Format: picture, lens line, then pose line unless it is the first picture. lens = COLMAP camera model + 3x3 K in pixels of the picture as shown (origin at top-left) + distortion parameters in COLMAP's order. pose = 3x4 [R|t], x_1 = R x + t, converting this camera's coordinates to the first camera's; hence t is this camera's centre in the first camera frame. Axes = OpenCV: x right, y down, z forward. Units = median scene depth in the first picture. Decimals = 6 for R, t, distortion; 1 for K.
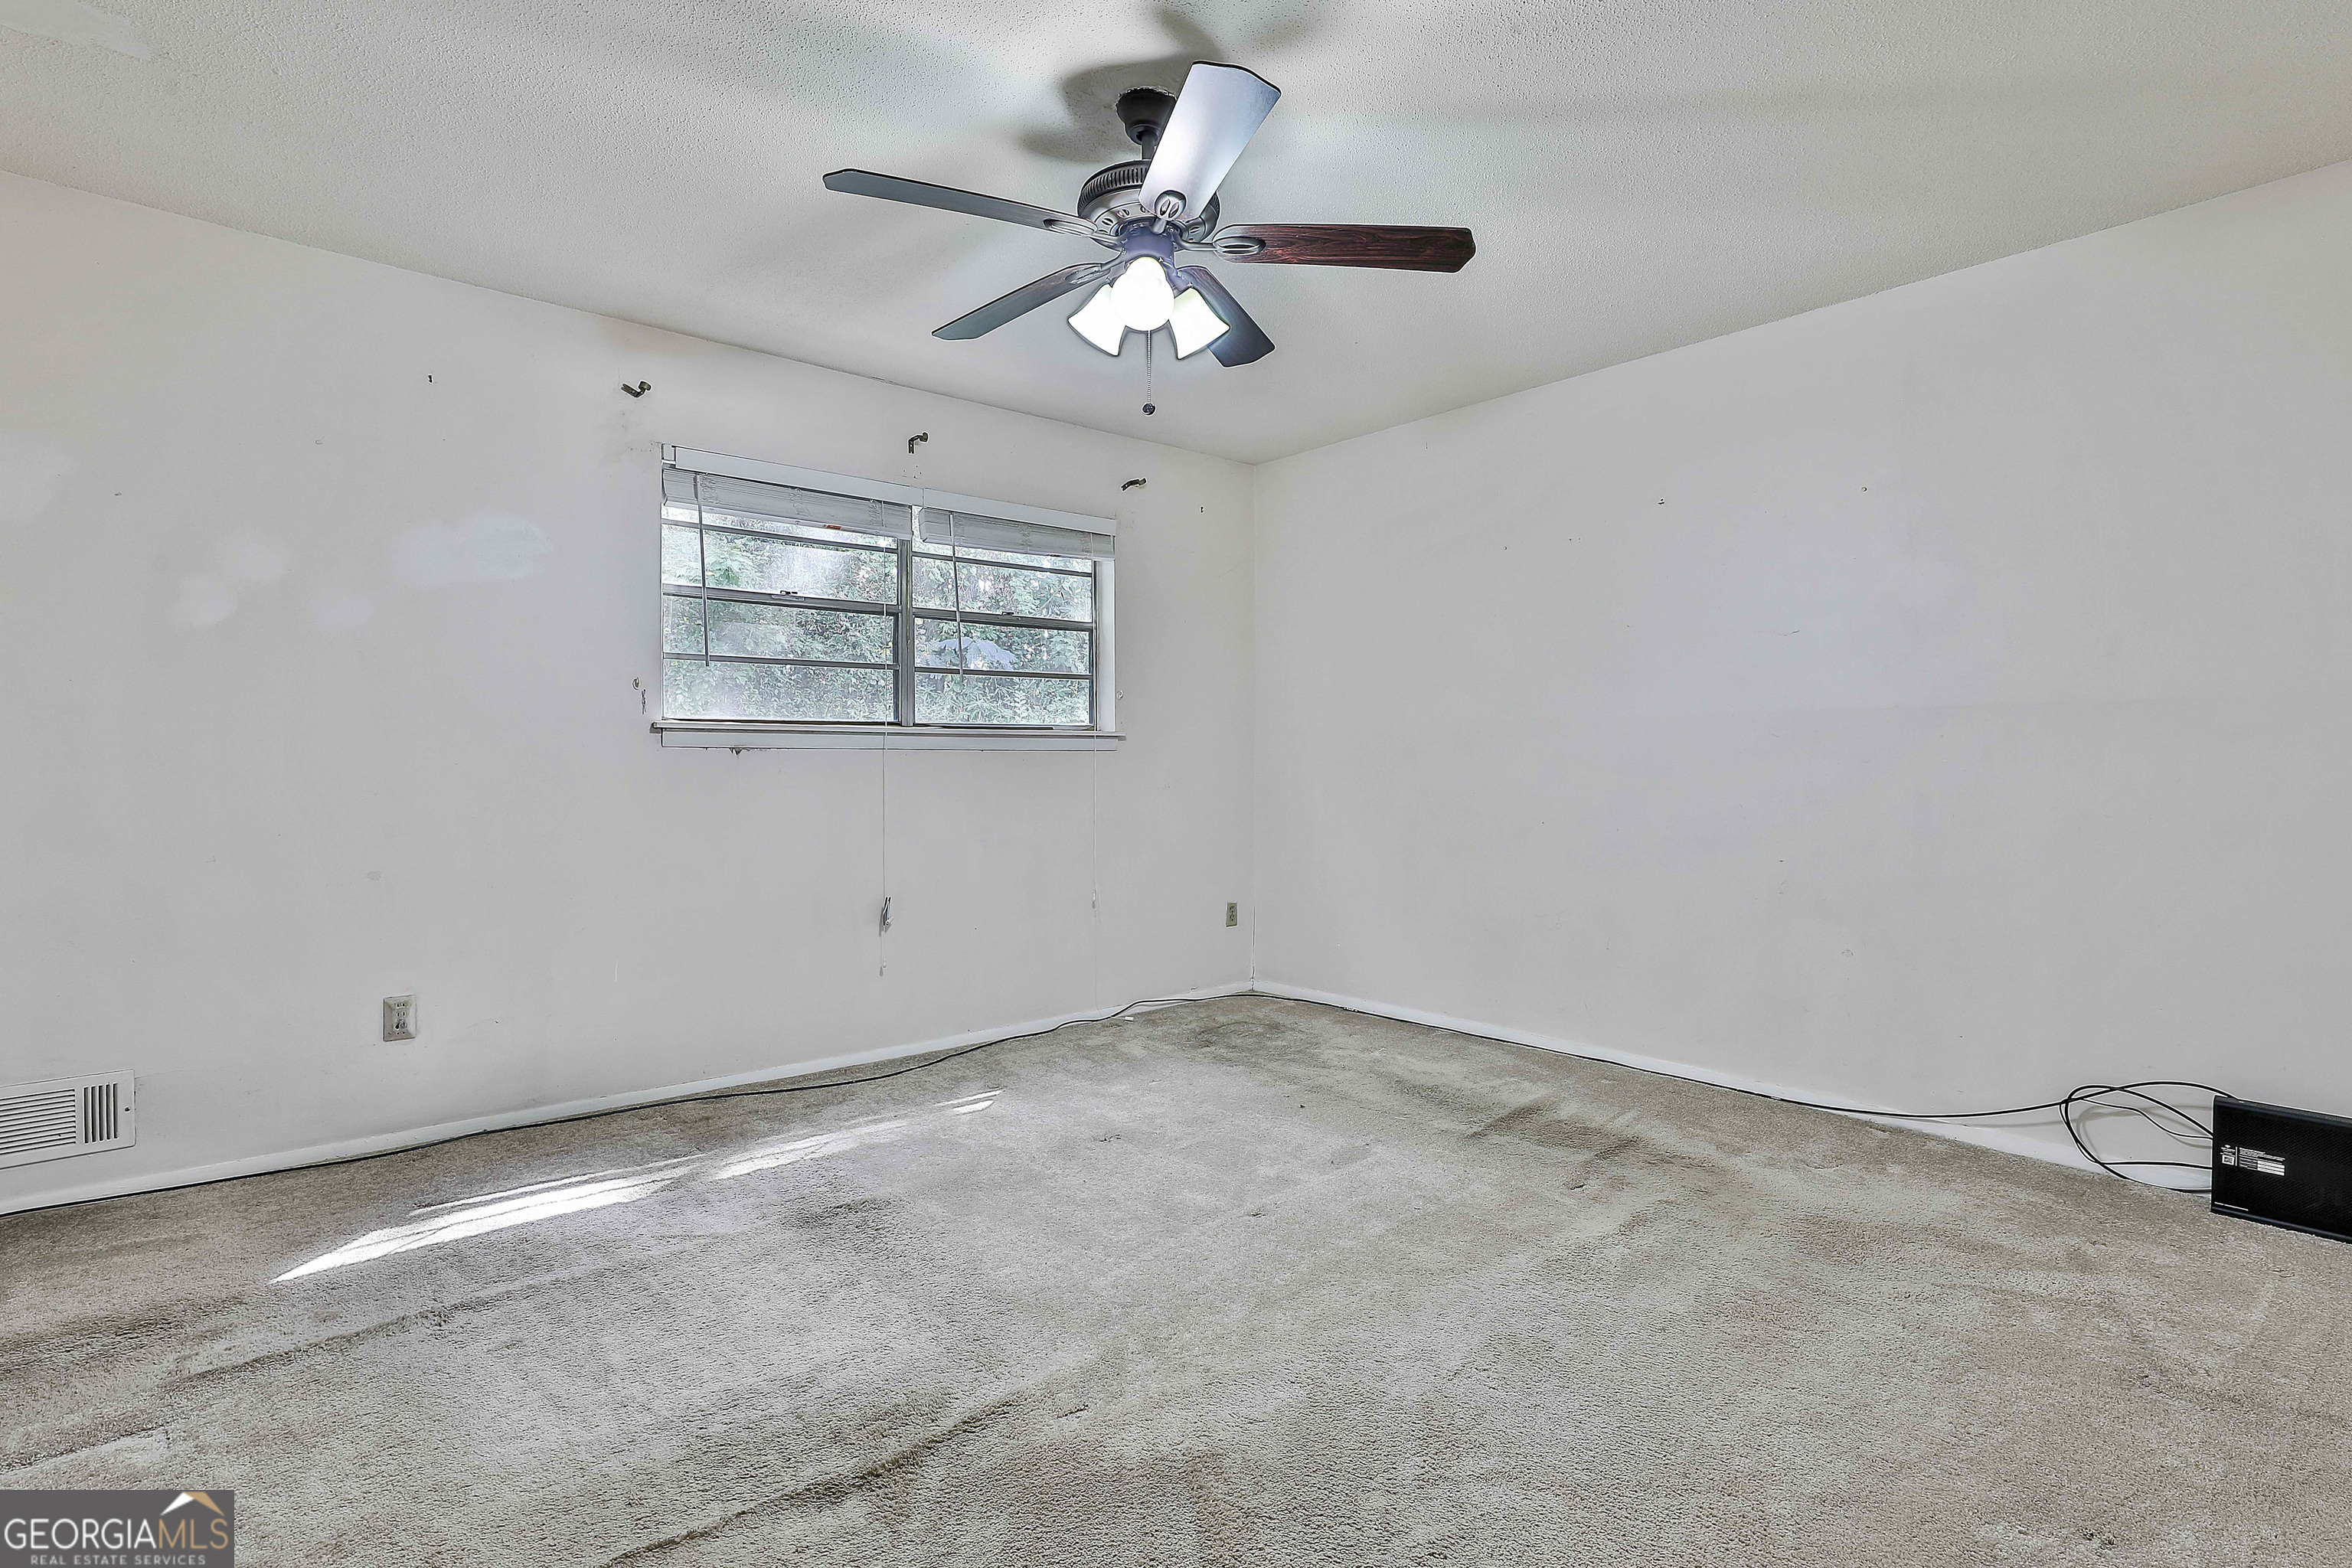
lens RADIAL K [[1140.6, 0, 1173.7], [0, 1140.6, 774.7], [0, 0, 1]] dist [-0.001917, 0.000424]
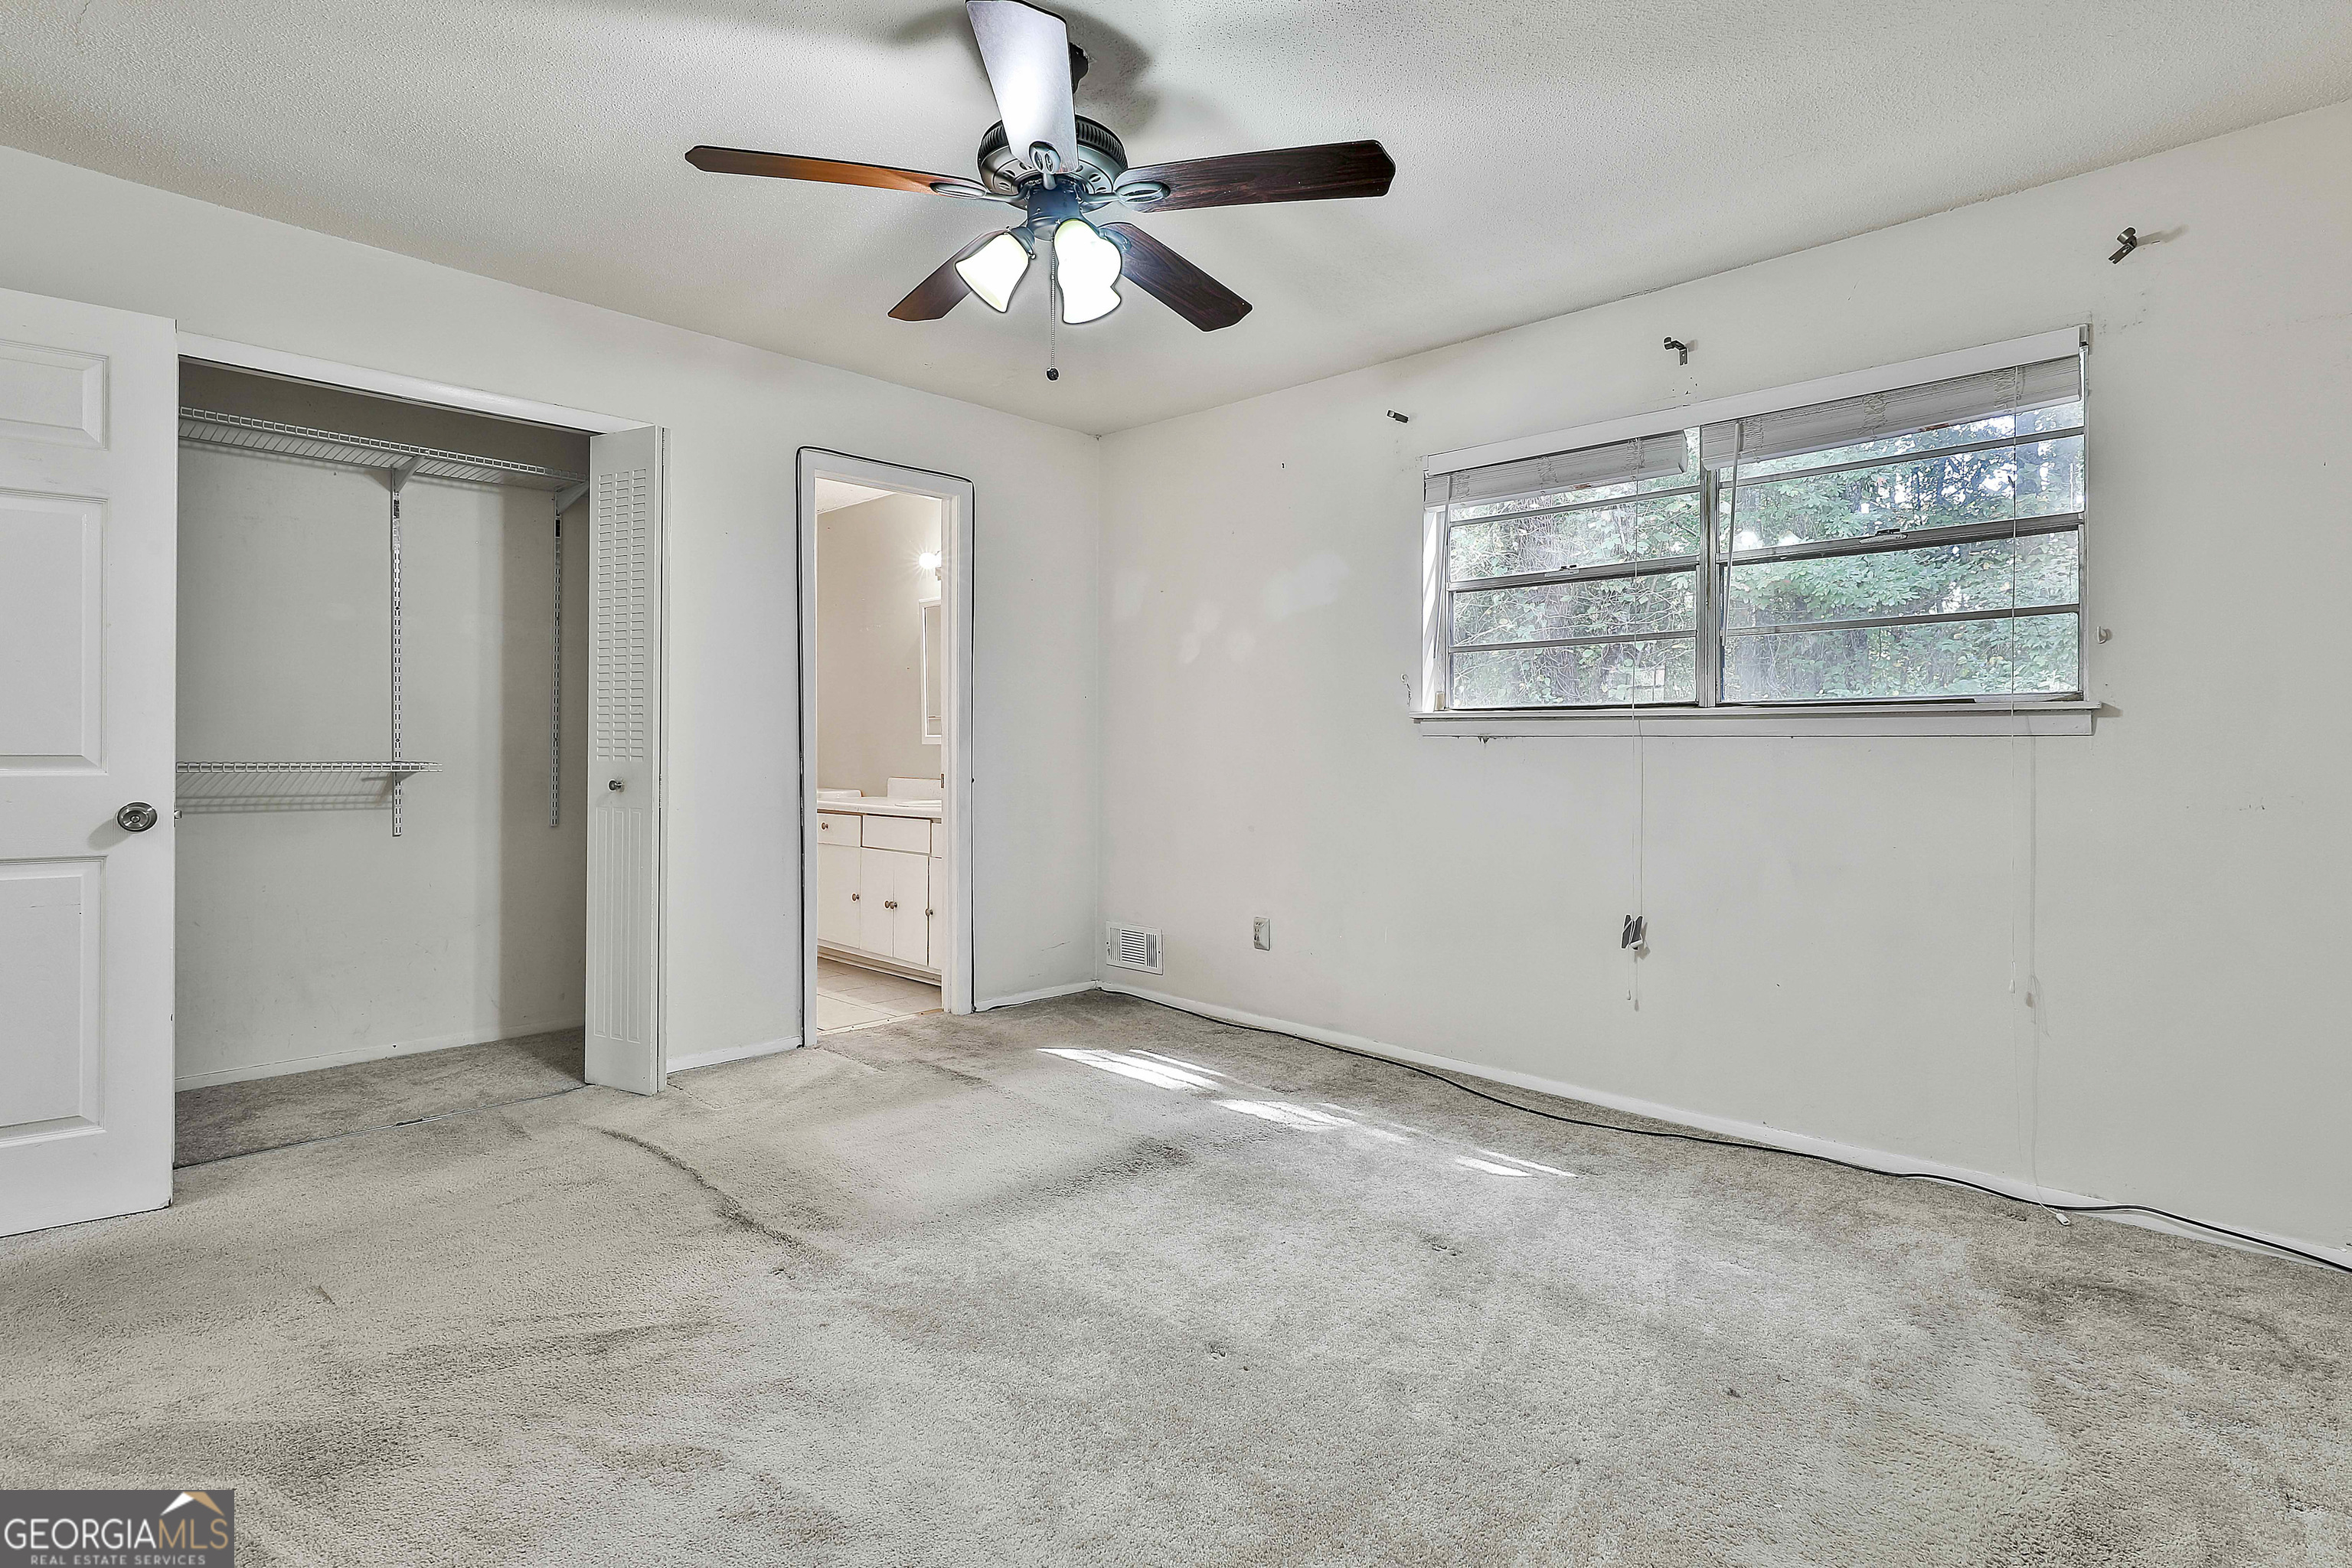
lens RADIAL K [[1140.6, 0, 1153.8], [0, 1140.6, 743.2], [0, 0, 1]] dist [-0.001917, 0.000424]
pose [[0.098032, 0.001166, -0.995183, 0.580591], [-0.014747, 0.999891, -0.000281, -0.013183], [0.995074, 0.014703, 0.098039, 0.617828]]
